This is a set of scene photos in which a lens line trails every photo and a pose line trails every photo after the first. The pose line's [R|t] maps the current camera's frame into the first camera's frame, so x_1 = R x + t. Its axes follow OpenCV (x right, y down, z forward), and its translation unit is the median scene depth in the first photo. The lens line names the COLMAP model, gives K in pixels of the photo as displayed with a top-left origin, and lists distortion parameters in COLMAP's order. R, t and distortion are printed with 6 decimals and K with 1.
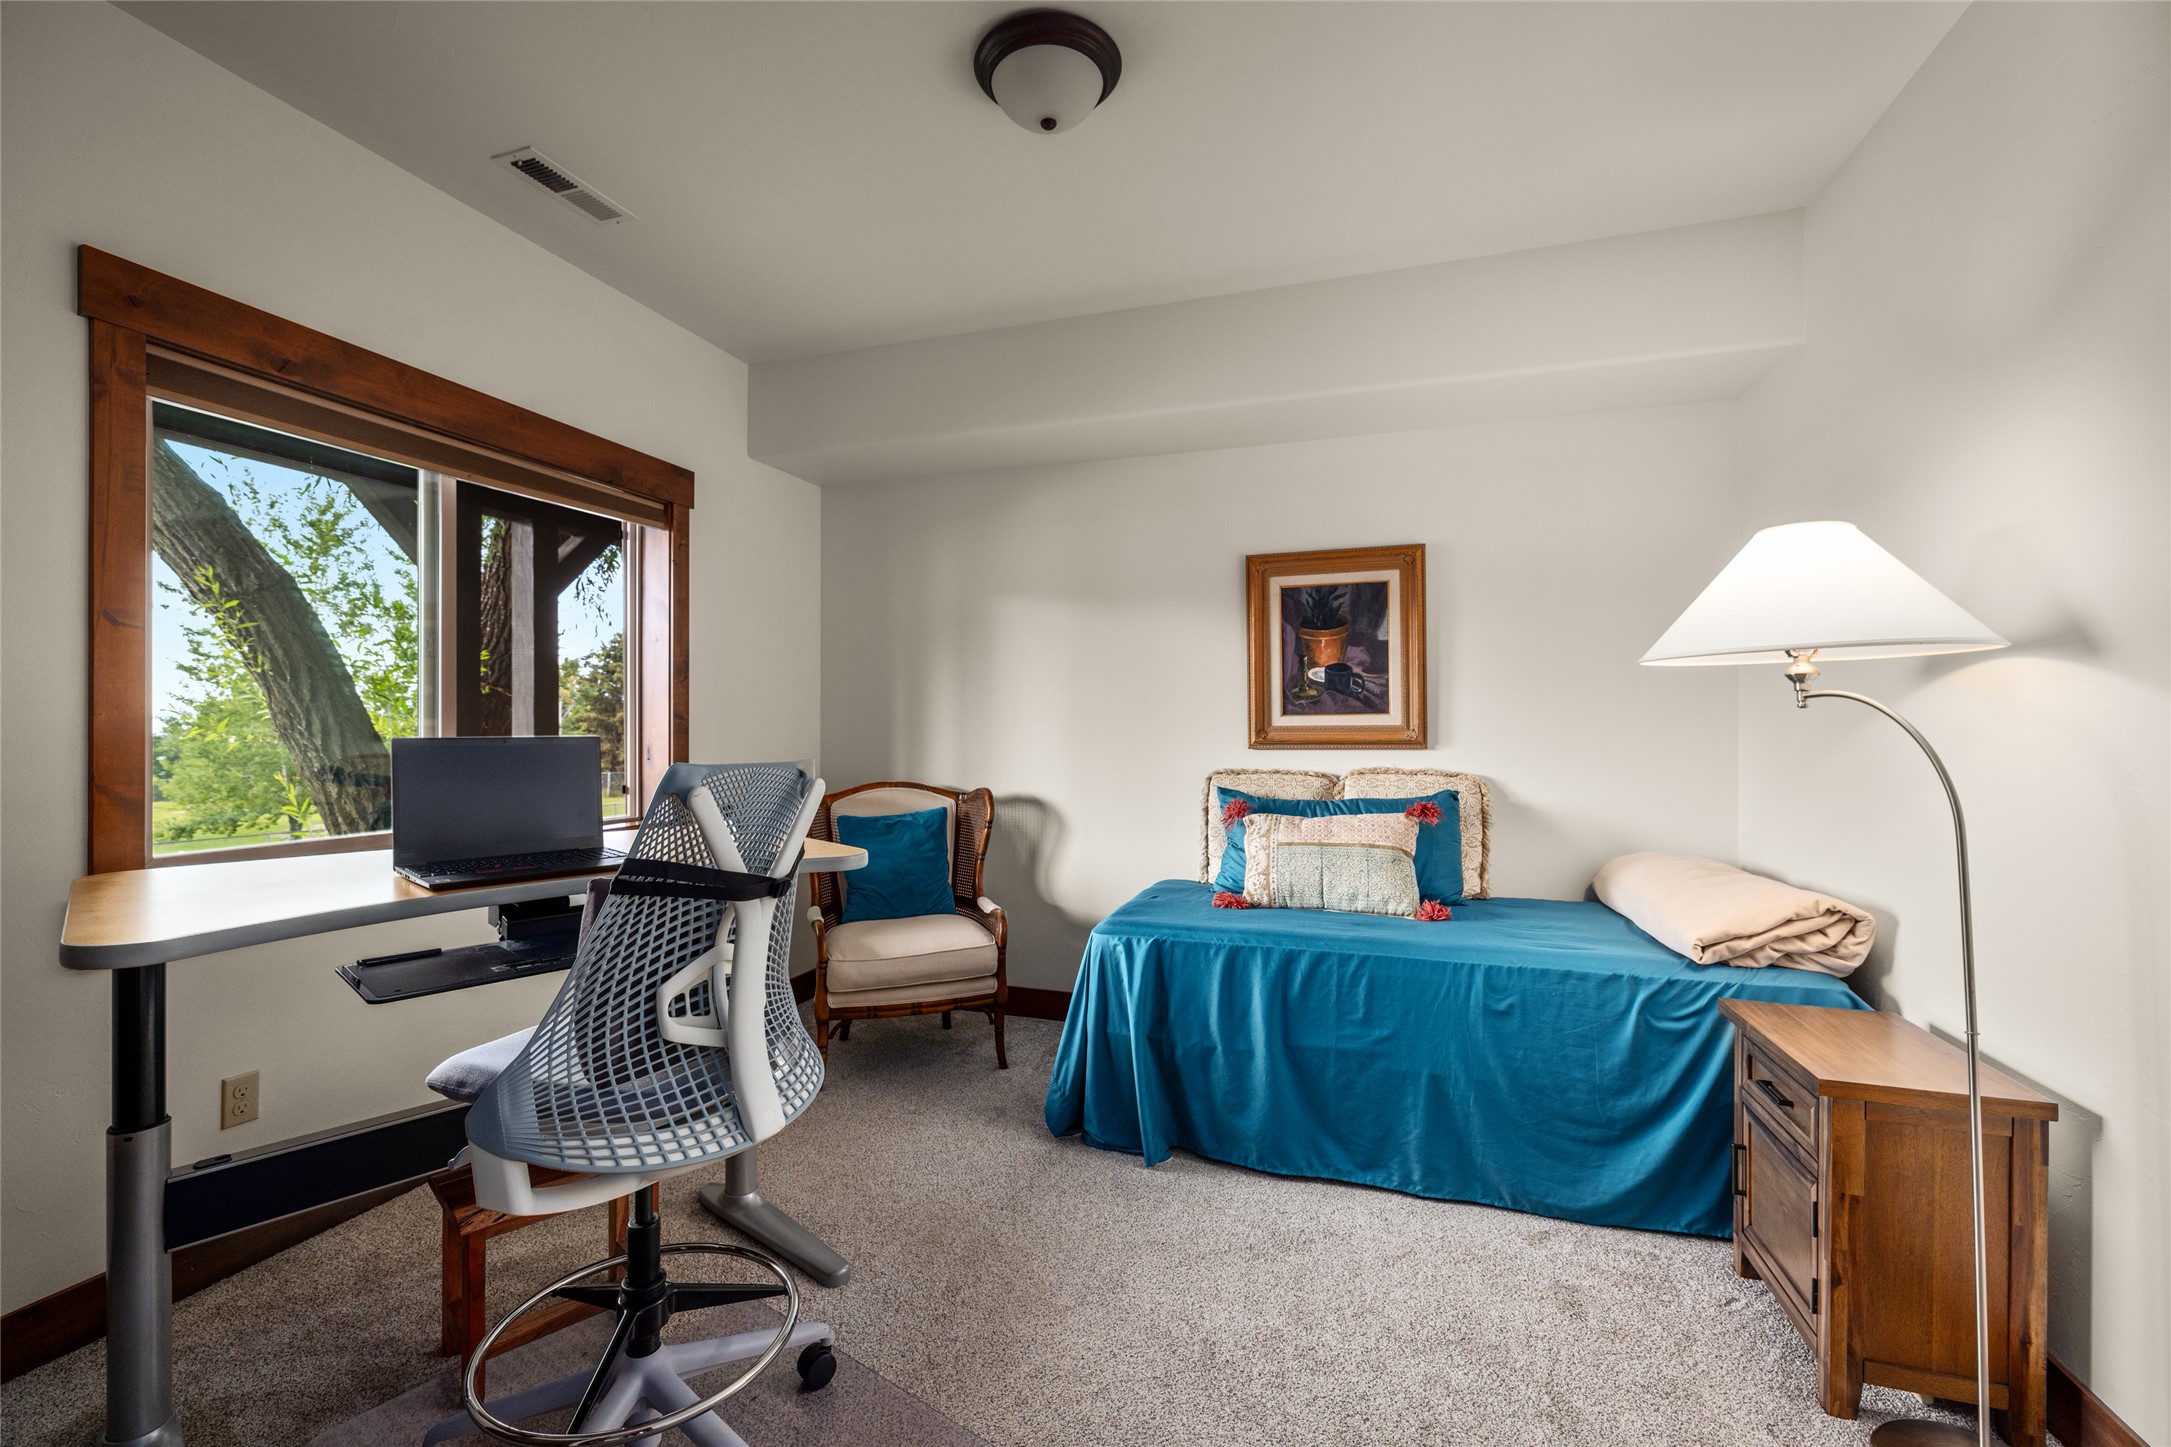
lens RADIAL K [[906.9, 0, 1081.1], [0, 906.9, 734.8], [0, 0, 1]] dist [0.004984, -0.001075]
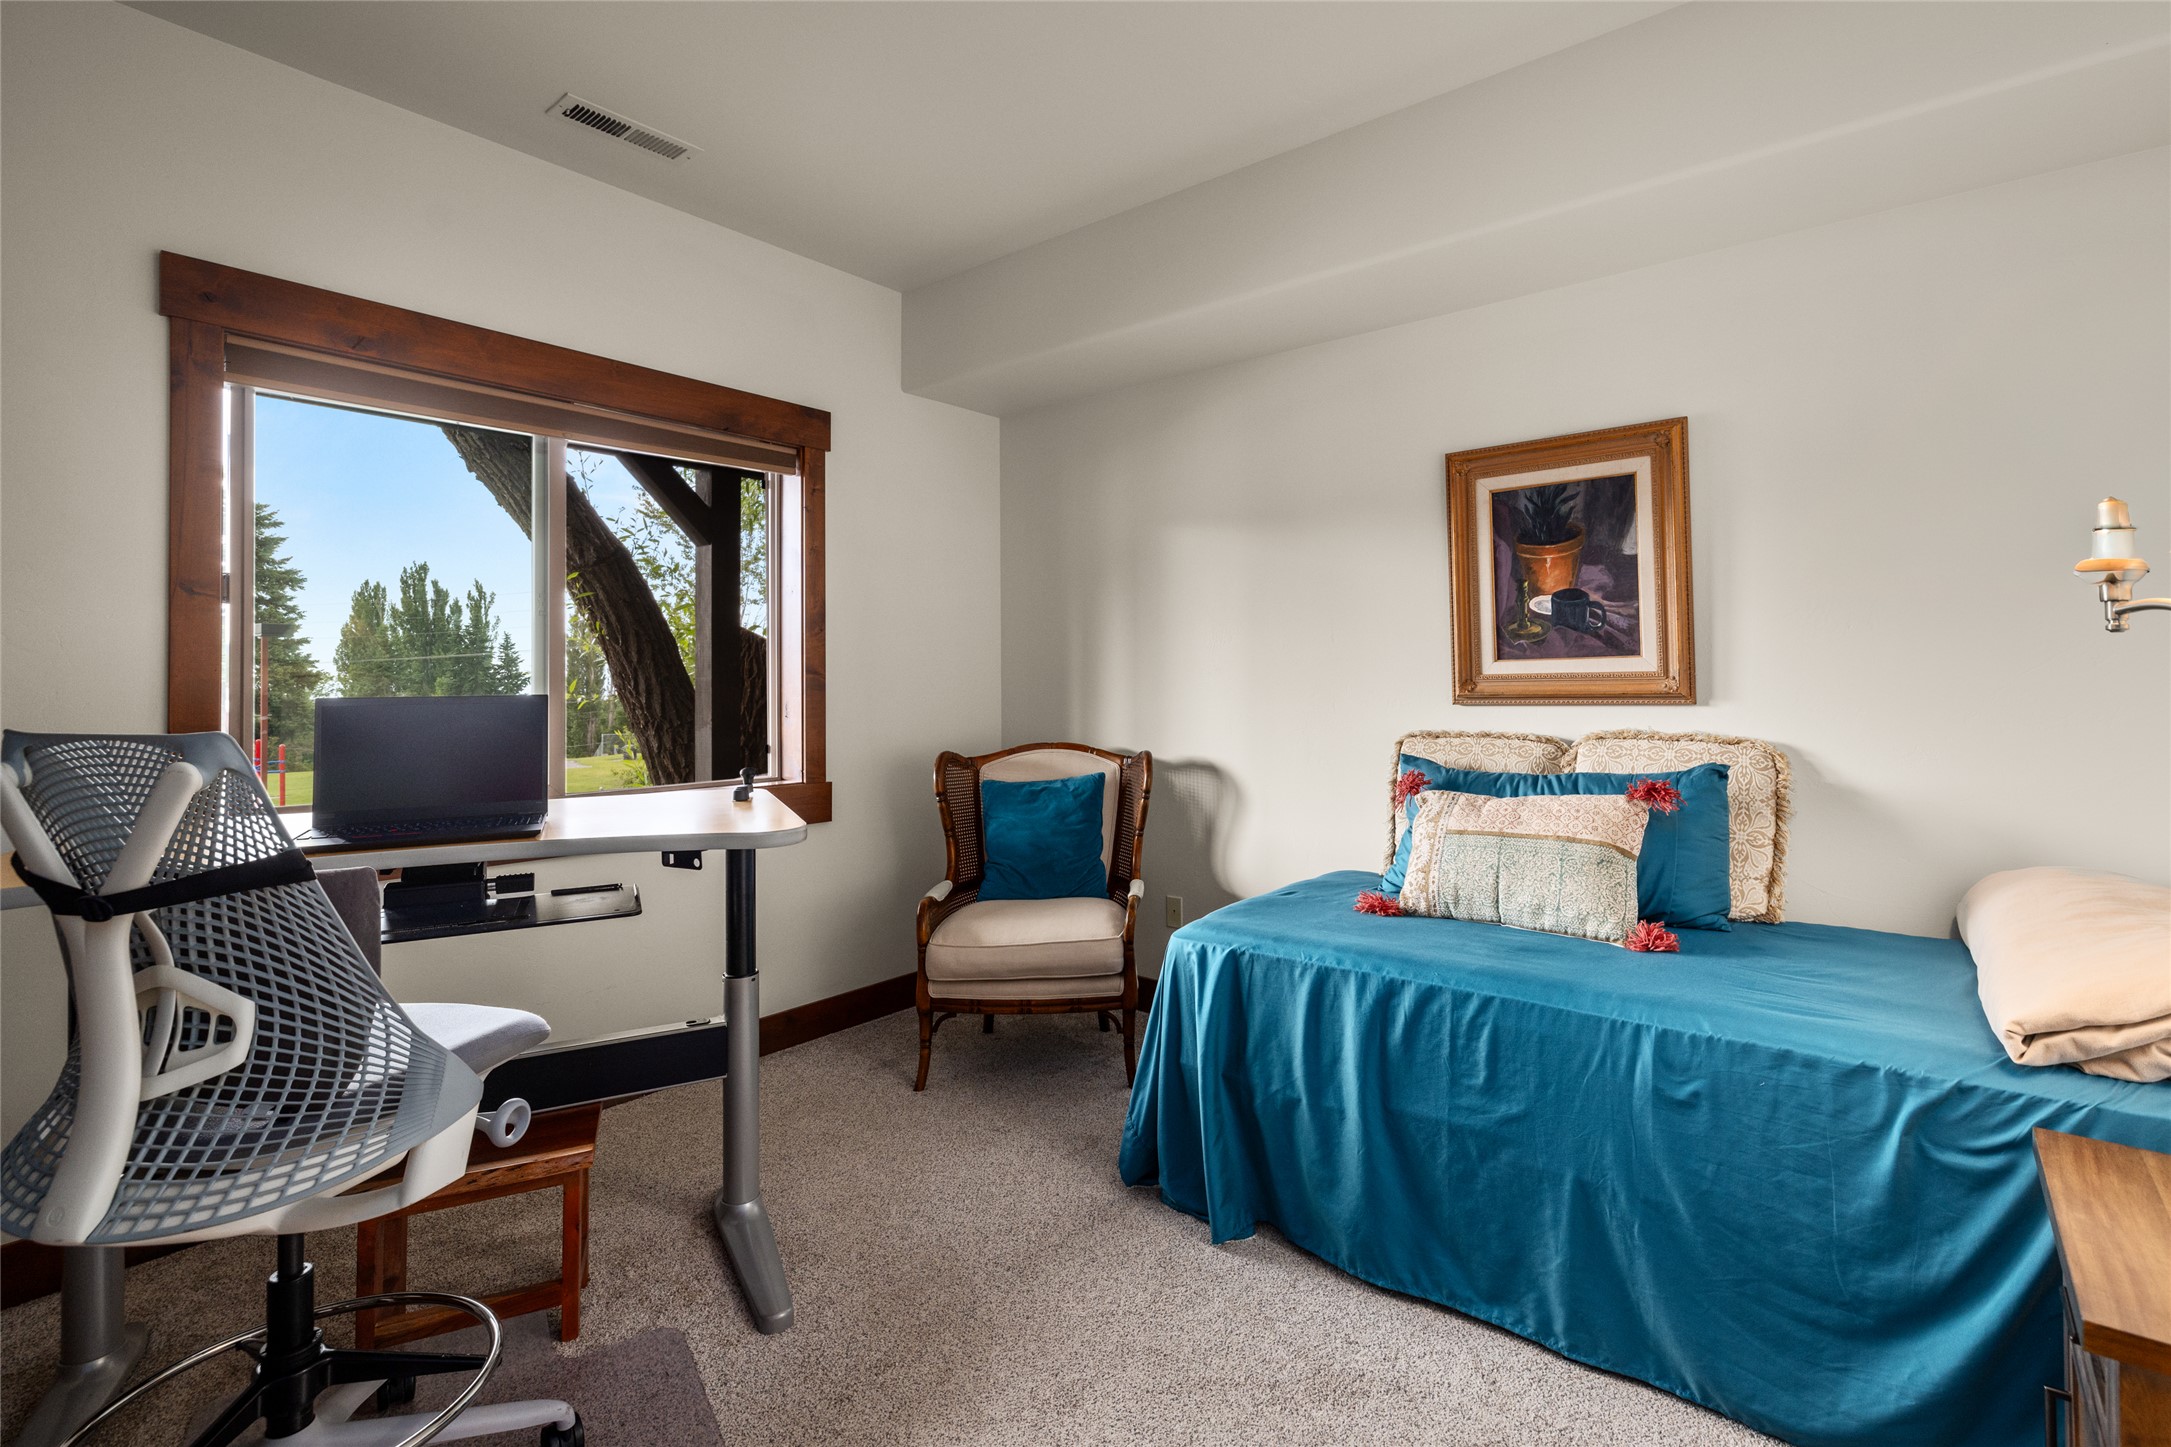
lens RADIAL K [[1007.9, 0, 1126.0], [0, 1007.9, 676.4], [0, 0, 1]] dist [0.002083, -0.000069]
pose [[0.948885, -0.010821, -0.315438, 0.266369], [0.006775, 0.999880, -0.013920, 0.001904], [0.315551, 0.011072, 0.948844, 0.144308]]
